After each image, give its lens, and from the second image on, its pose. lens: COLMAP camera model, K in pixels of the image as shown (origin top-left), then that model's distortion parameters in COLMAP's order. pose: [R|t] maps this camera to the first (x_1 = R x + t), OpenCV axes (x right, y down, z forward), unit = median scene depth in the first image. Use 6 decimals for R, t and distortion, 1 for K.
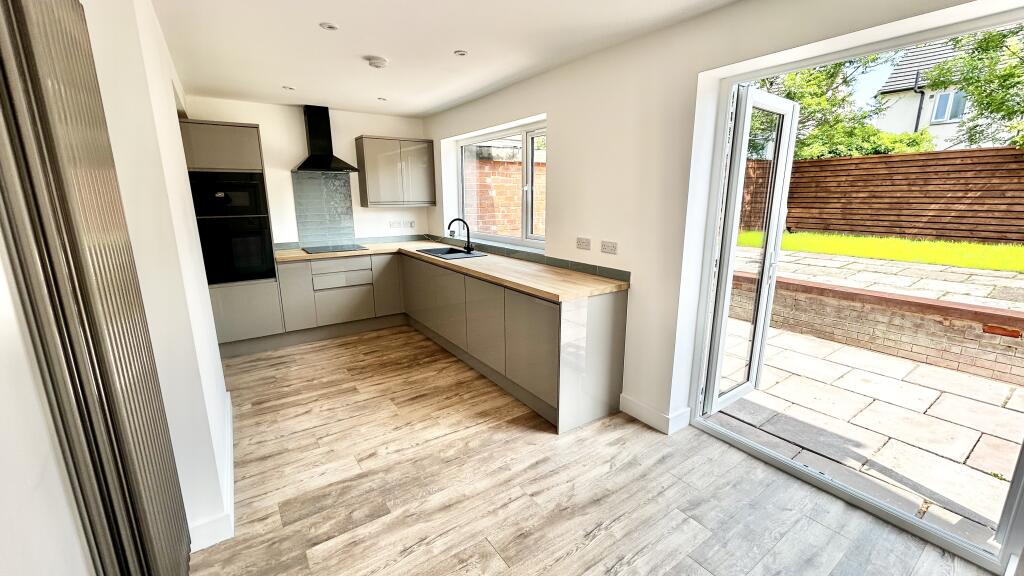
lens RADIAL K [[412.9, 0, 512.0], [0, 412.9, 288.0], [0, 0, 1]] dist [-0.001414, -0.000012]
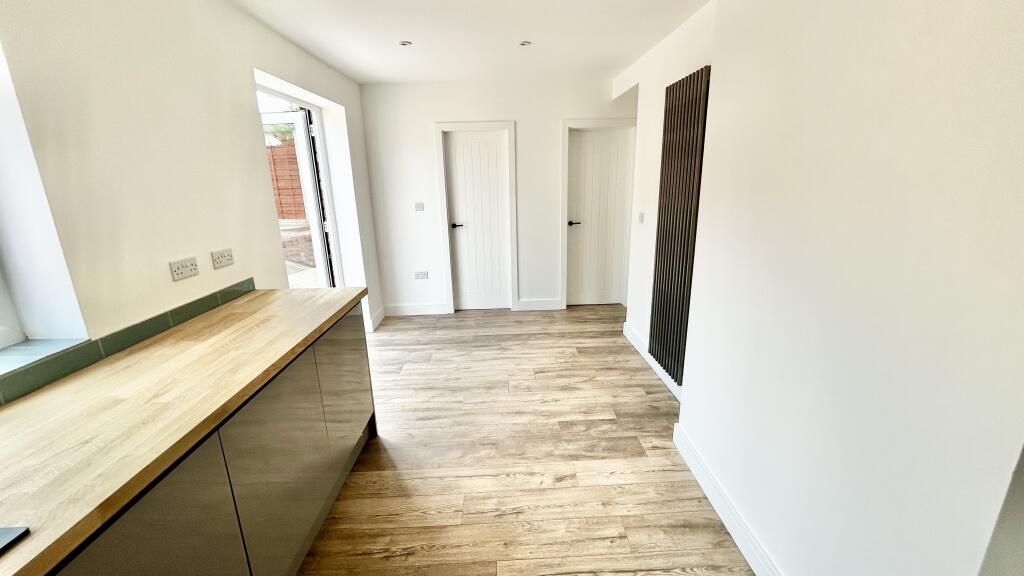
lens RADIAL K [[412.9, 0, 512.0], [0, 412.9, 288.0], [0, 0, 1]] dist [-0.001414, -0.000012]
pose [[-0.836868, -0.122812, 0.533450, -0.737773], [0.143623, 0.891107, 0.430466, -0.374112], [-0.528228, 0.436859, -0.728100, 1.665487]]
